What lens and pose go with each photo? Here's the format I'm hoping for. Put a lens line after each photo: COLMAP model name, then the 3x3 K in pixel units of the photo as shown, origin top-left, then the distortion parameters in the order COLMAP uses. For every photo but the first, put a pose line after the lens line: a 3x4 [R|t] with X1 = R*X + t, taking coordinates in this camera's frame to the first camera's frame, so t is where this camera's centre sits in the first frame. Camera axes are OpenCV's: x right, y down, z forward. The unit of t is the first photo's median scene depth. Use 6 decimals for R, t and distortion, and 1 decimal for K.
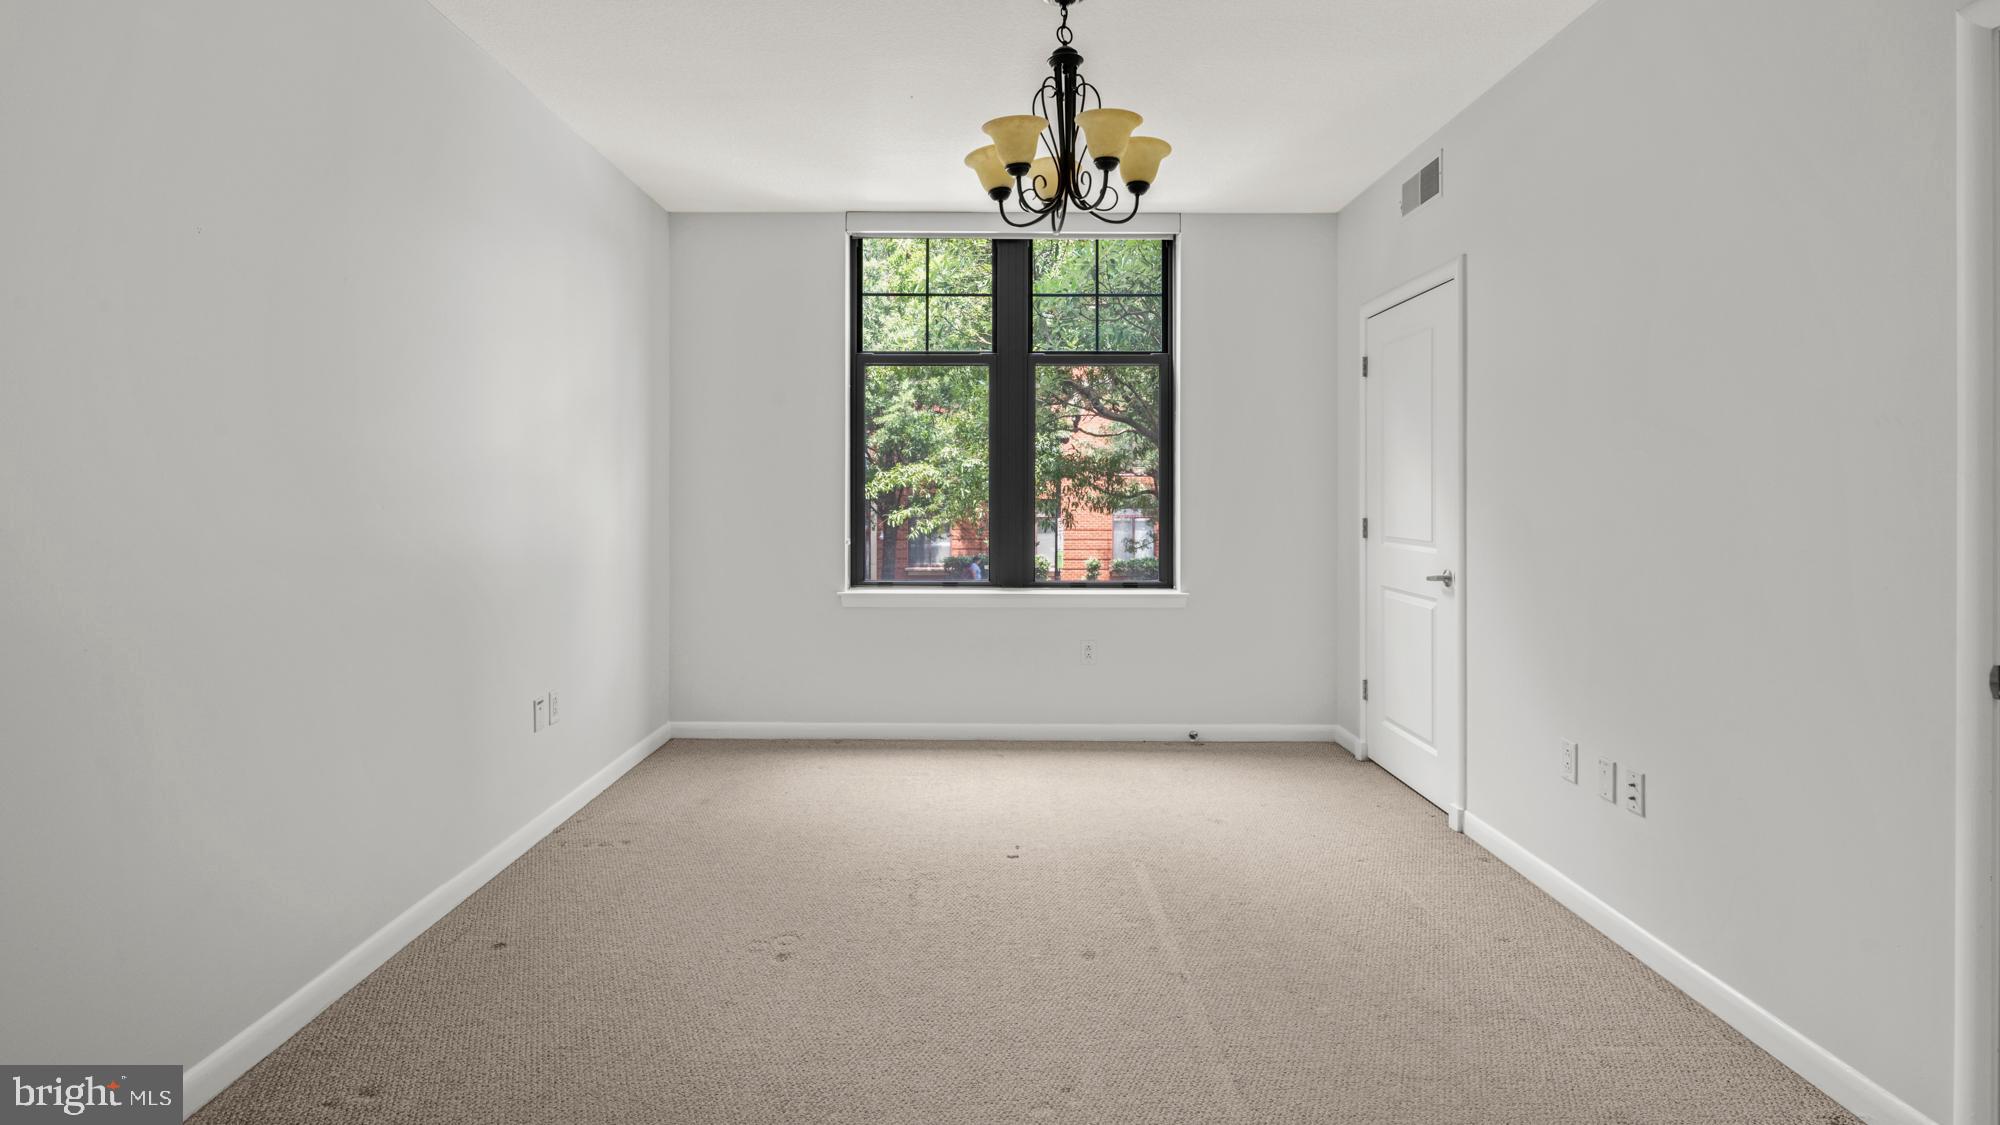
lens RADIAL K [[983.8, 0, 996.5], [0, 983.8, 488.9], [0, 0, 1]] dist [-0.002101, -0.001605]
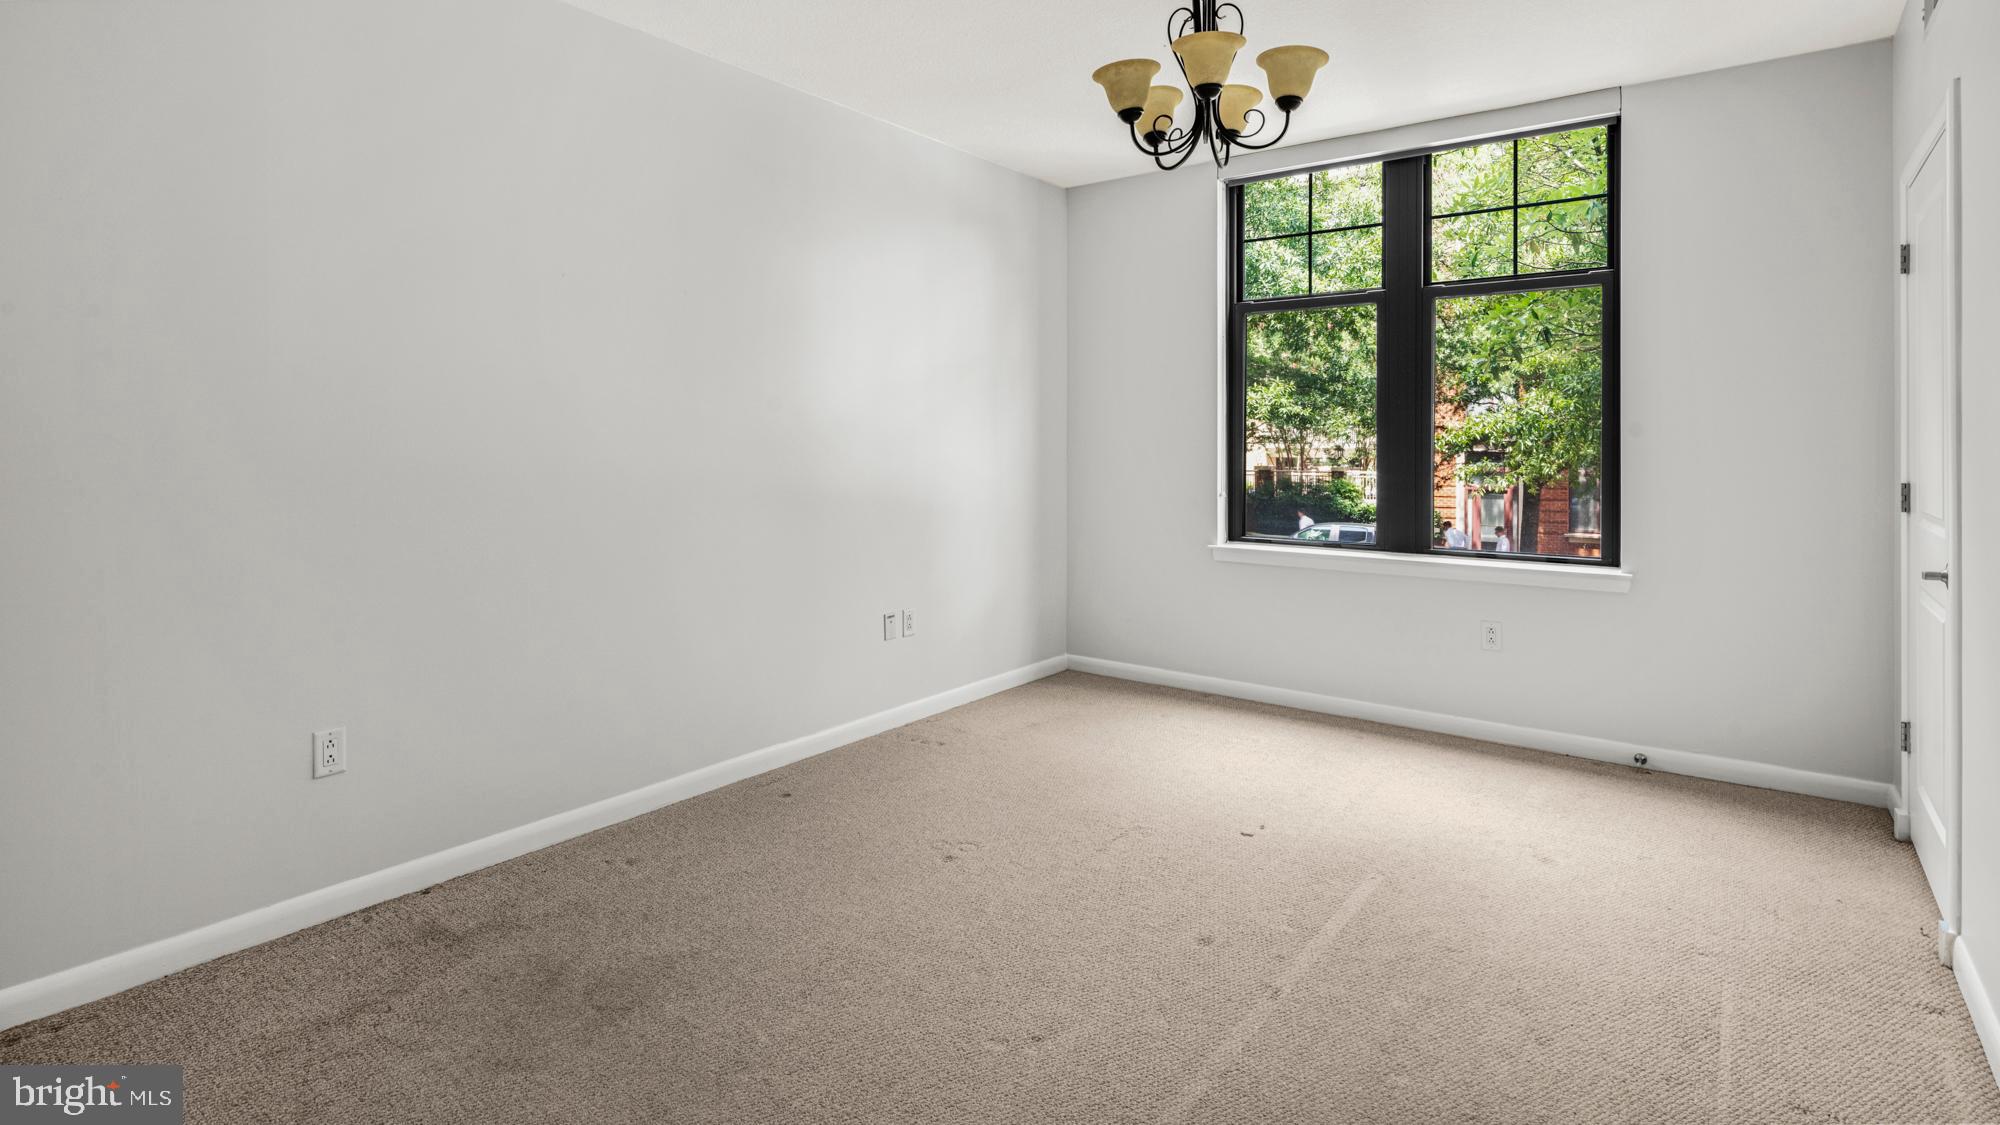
lens RADIAL K [[1000.3, 0, 999.6], [0, 1000.3, 441.1], [0, 0, 1]] dist [-0.003127, -0.002256]
pose [[0.790966, -0.002038, -0.611856, 0.313717], [0.002198, 0.999997, -0.000491, -0.000265], [0.611856, -0.000957, 0.790969, 0.078918]]
